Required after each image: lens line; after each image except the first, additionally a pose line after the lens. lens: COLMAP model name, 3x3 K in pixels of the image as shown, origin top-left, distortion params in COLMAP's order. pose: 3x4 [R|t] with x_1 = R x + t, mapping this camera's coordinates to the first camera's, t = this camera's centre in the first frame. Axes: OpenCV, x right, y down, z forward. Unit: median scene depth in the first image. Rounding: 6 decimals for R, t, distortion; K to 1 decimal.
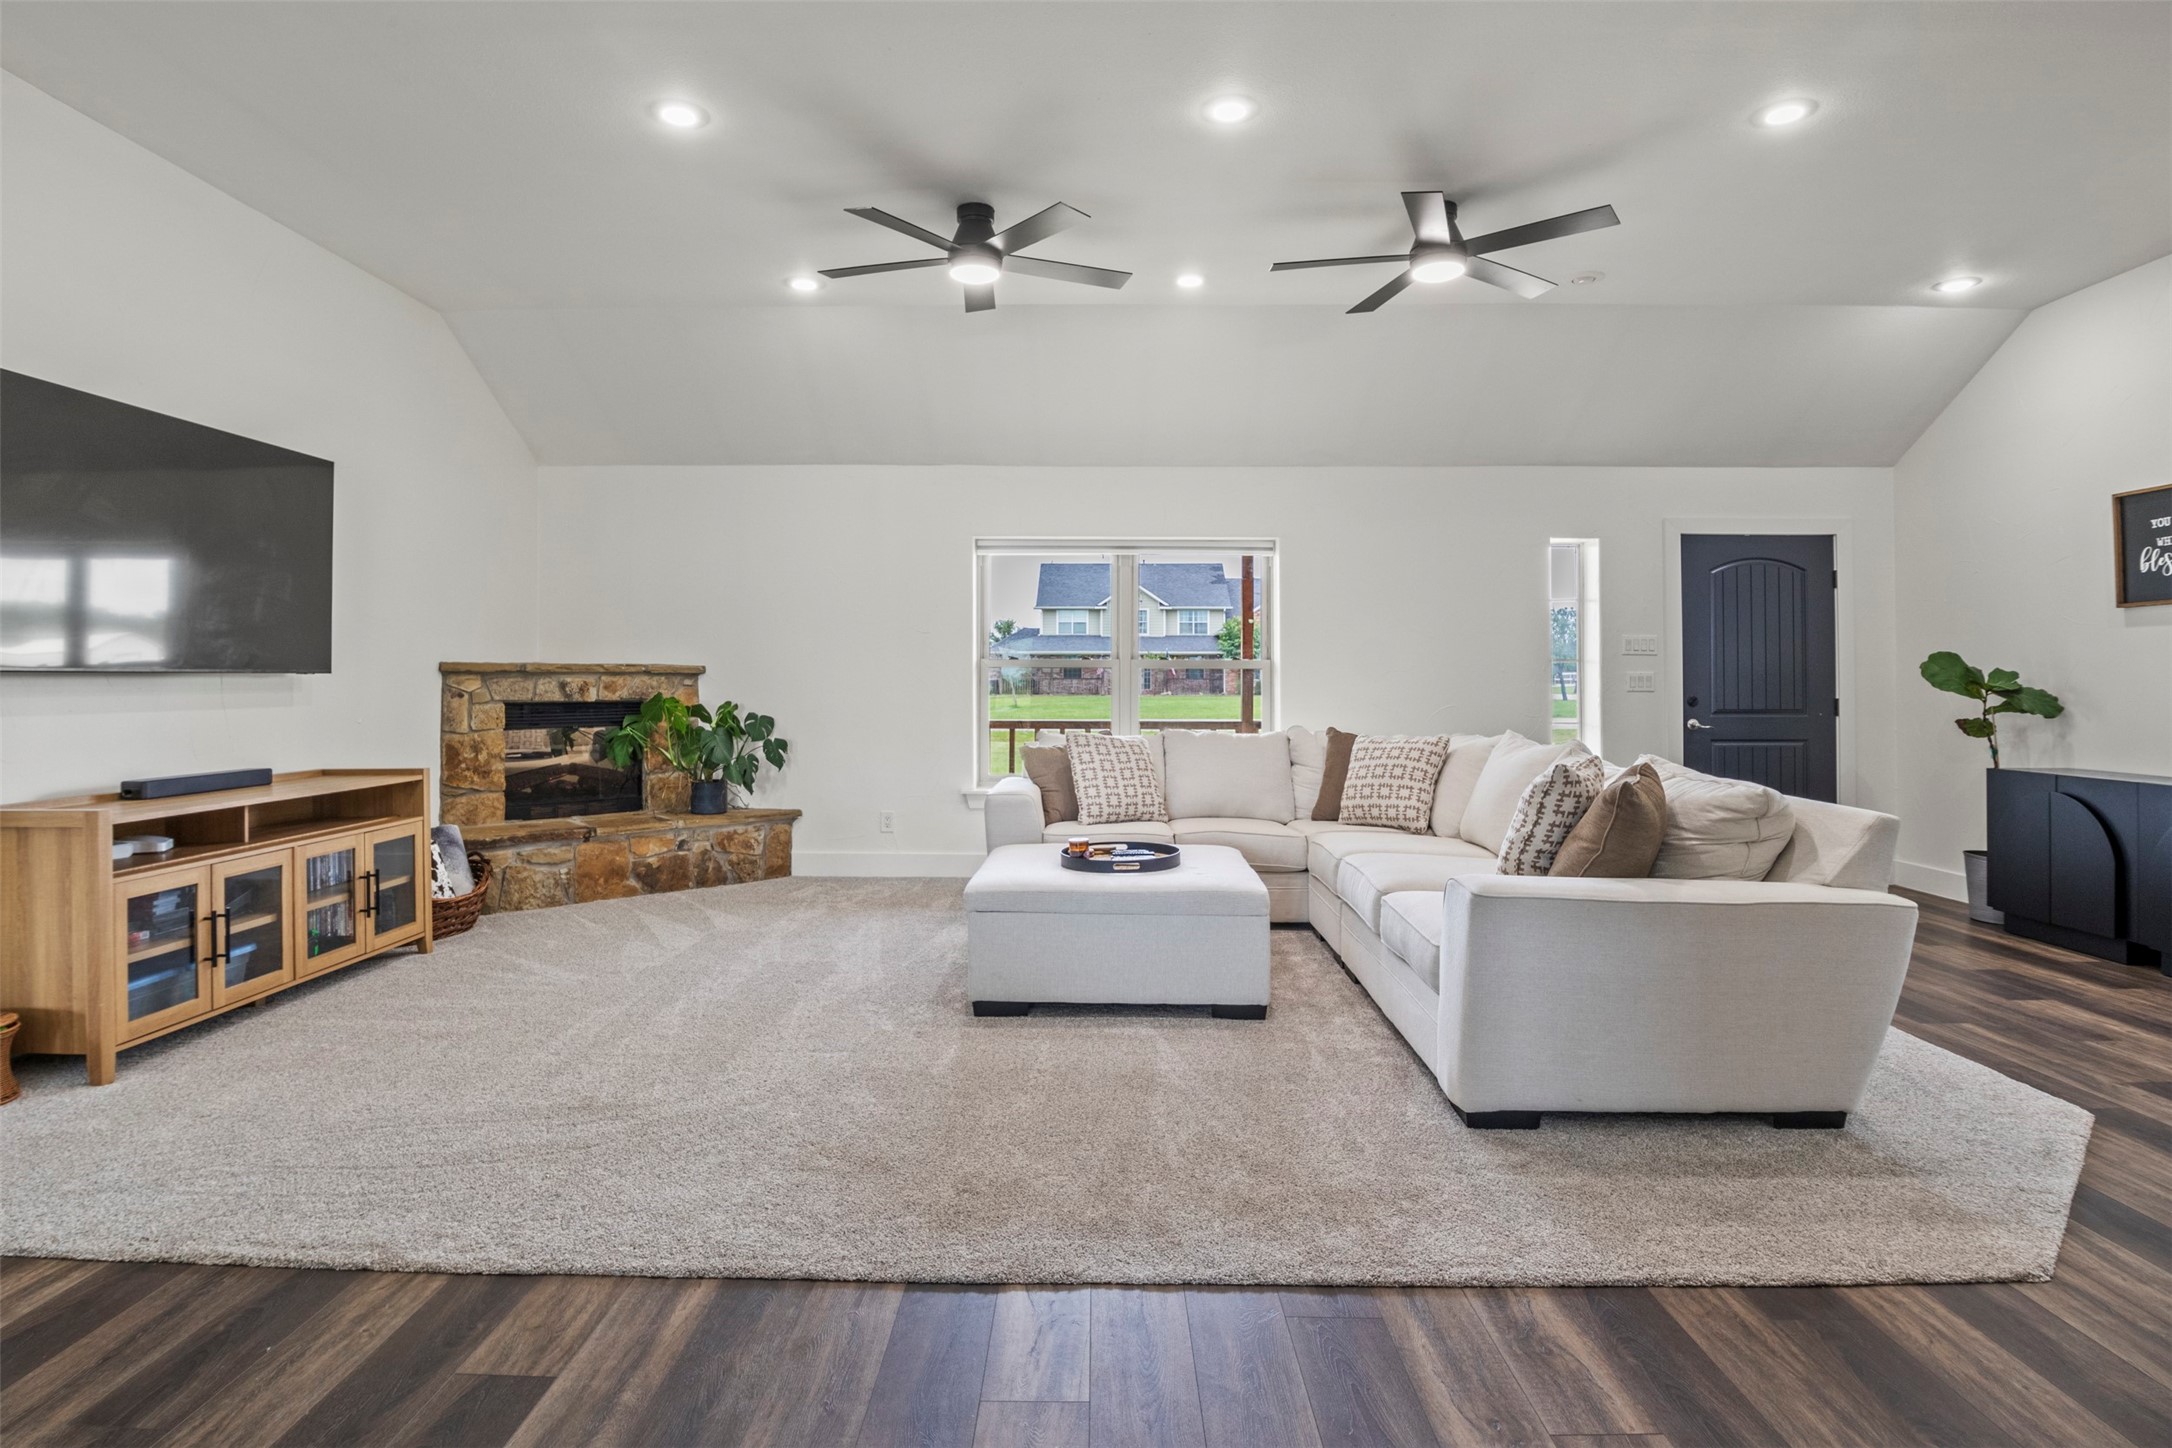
lens RADIAL K [[1120.2, 0, 1071.4], [0, 1120.2, 658.0], [0, 0, 1]] dist [-0.017561, -0.004800]
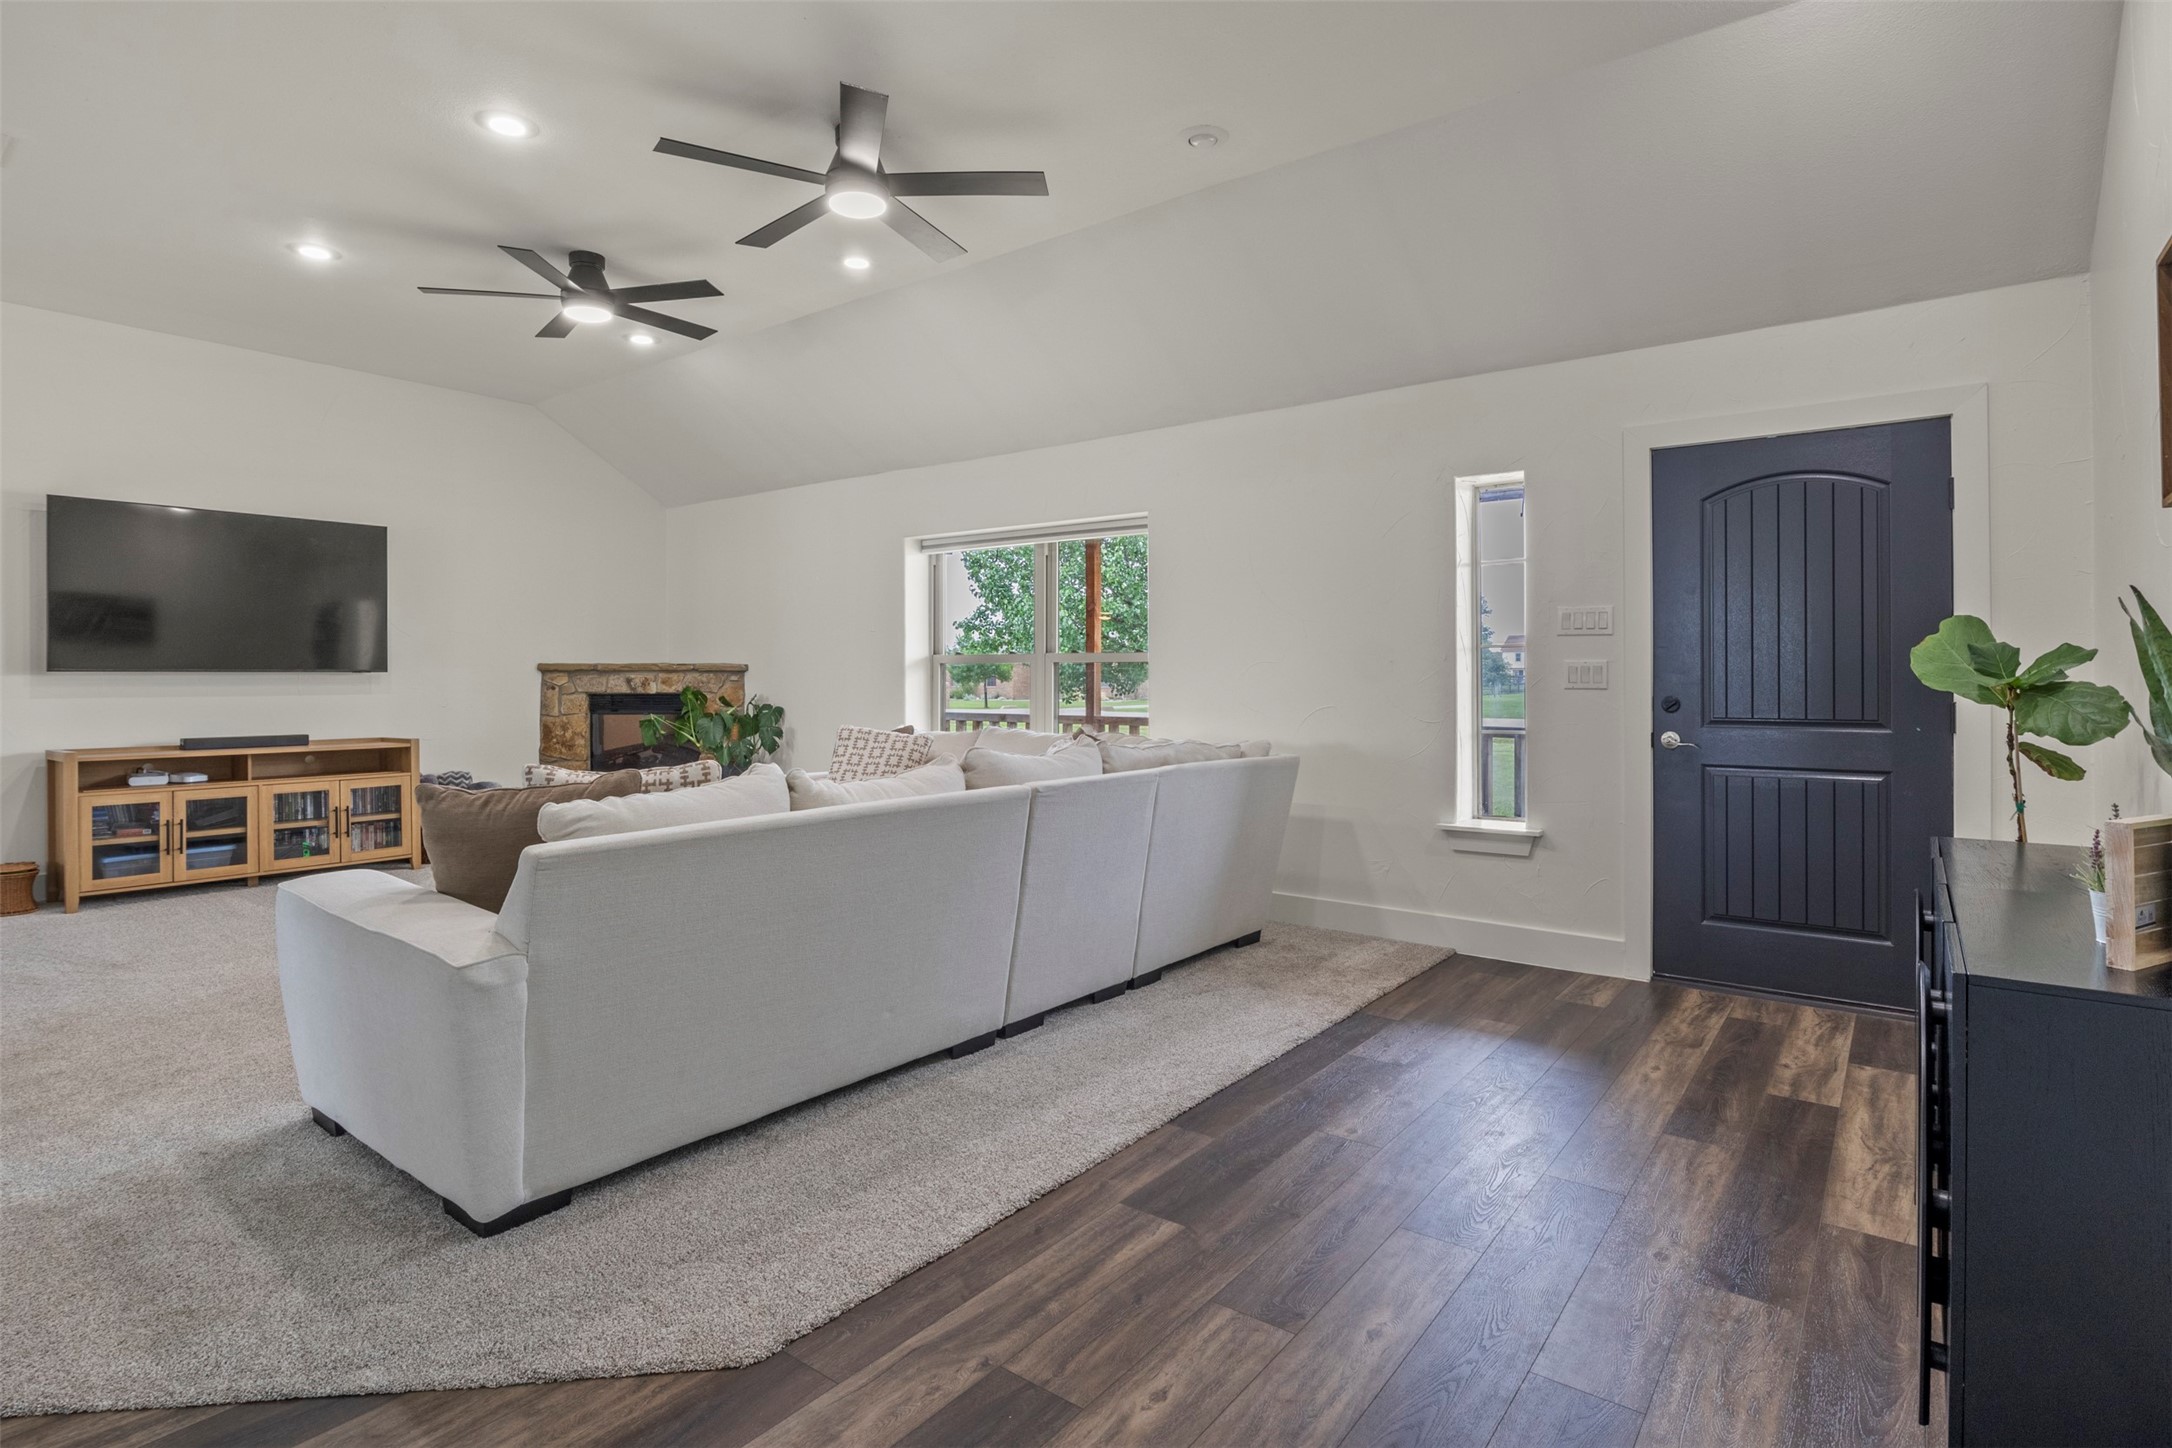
lens RADIAL K [[1120.2, 0, 1074.7], [0, 1120.2, 696.1], [0, 0, 1]] dist [-0.017561, -0.004800]
pose [[0.810100, 0.006936, -0.586250, 0.727622], [0.011781, 0.999536, 0.028105, 0.013085], [0.586173, -0.029675, 0.809642, 0.292758]]
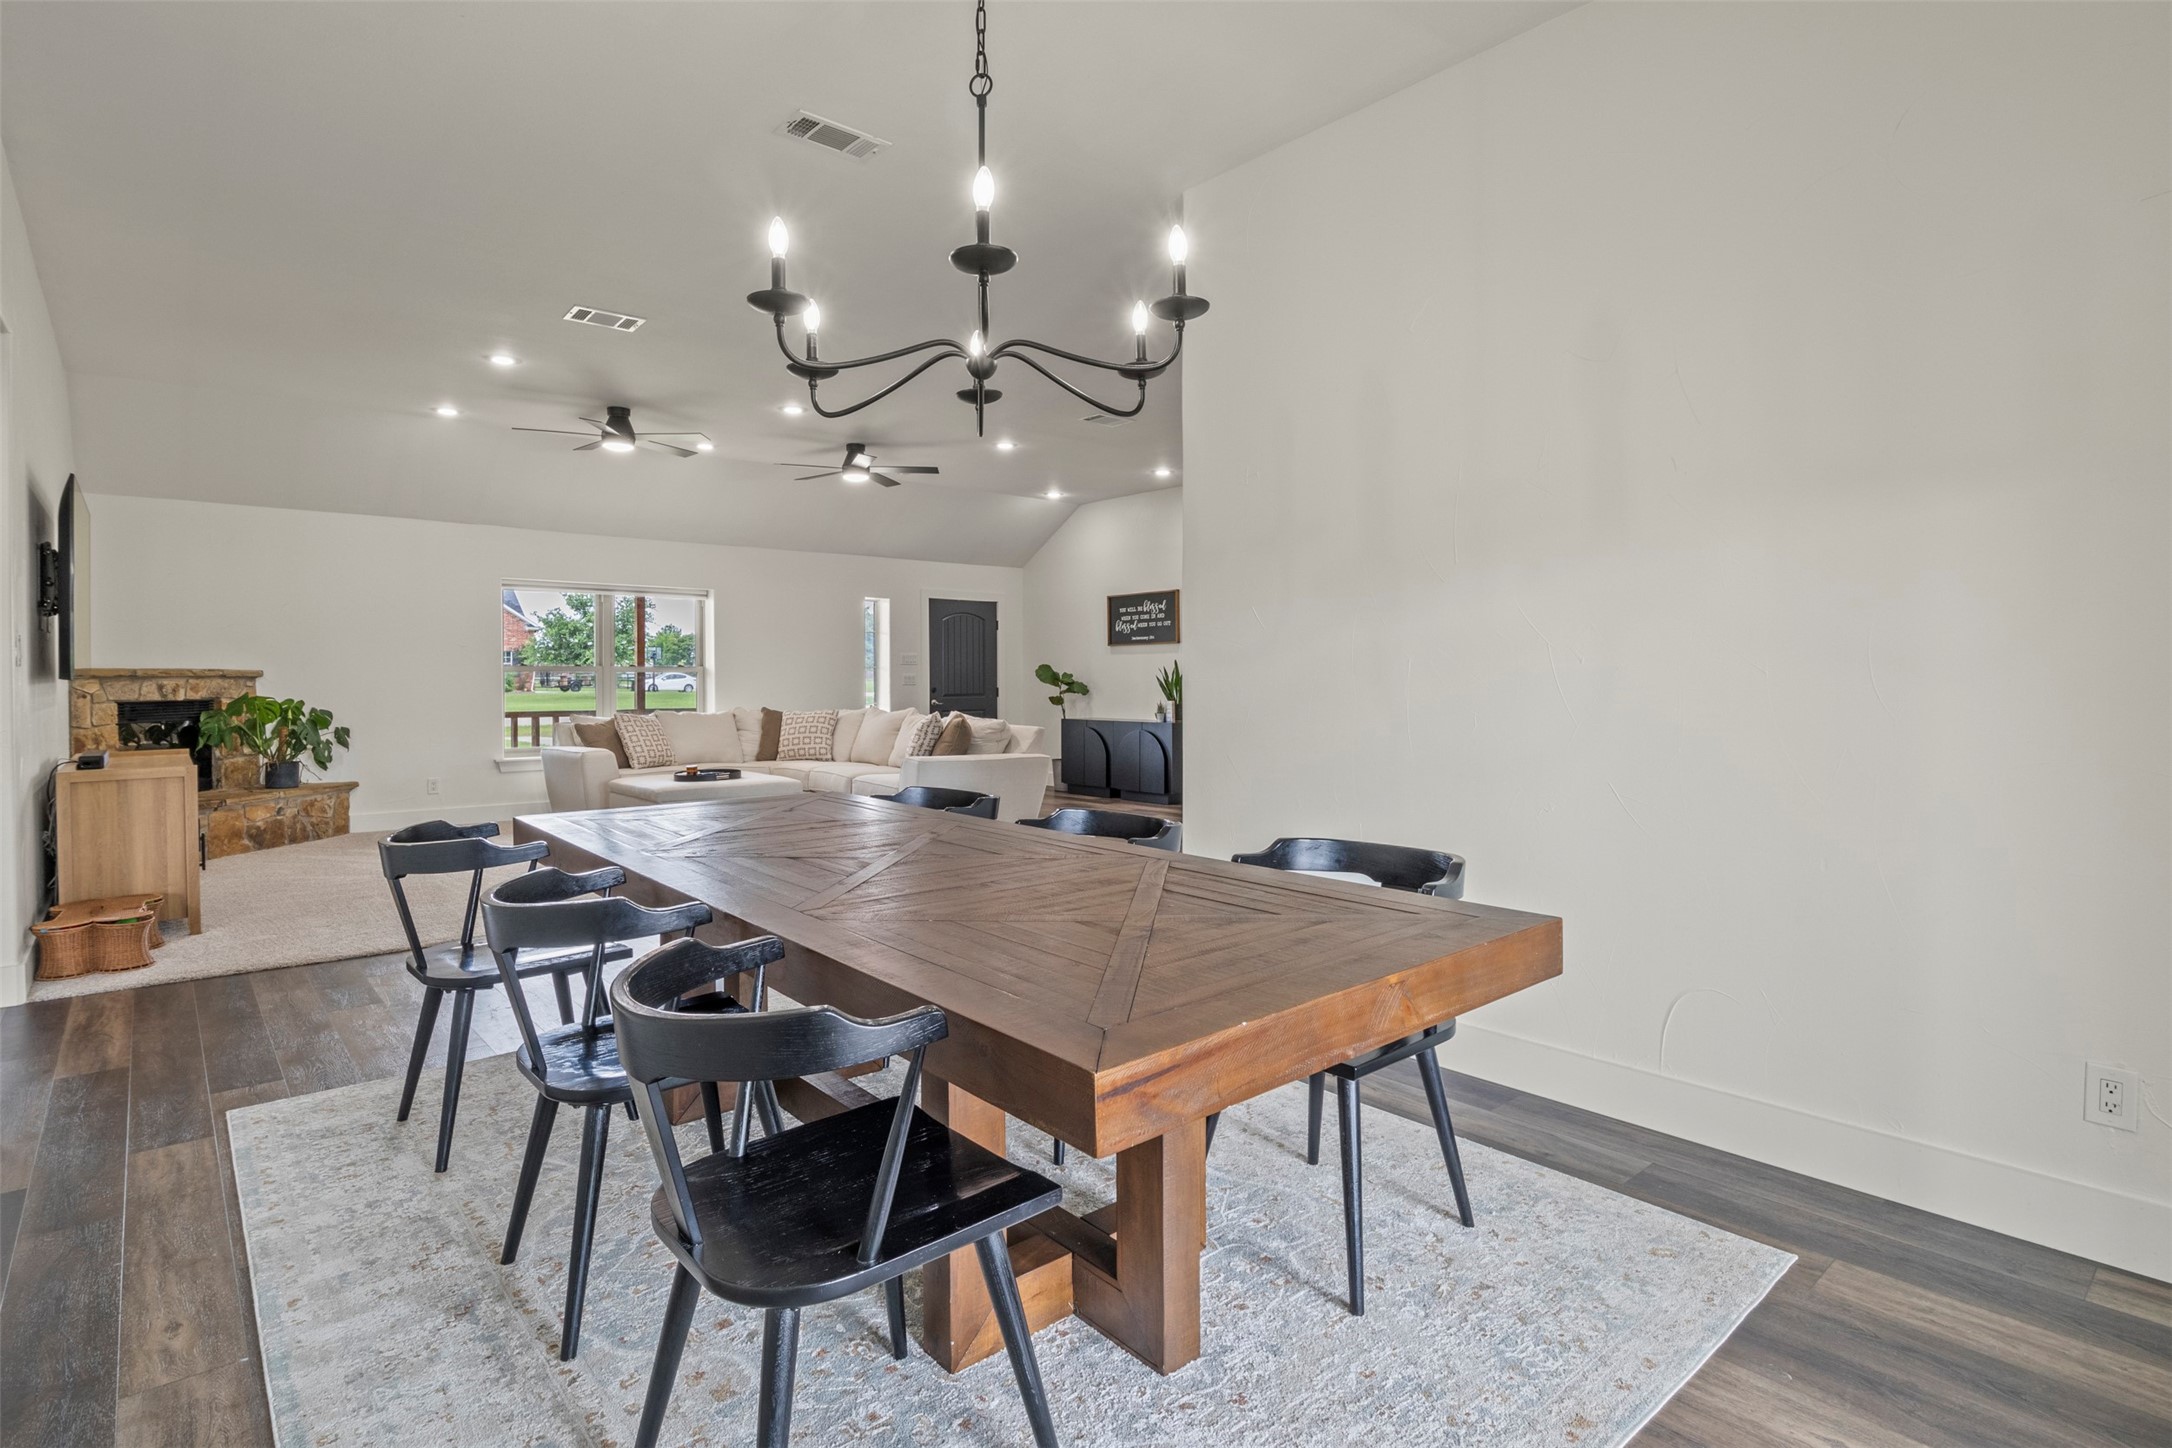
lens RADIAL K [[1120.2, 0, 1085.4], [0, 1120.2, 693.8], [0, 0, 1]] dist [-0.017561, -0.004800]
pose [[0.744269, -0.014002, 0.667733, -0.538634], [-0.008745, 0.999490, 0.030706, -0.015030], [-0.667823, -0.028693, 0.743767, -0.593666]]
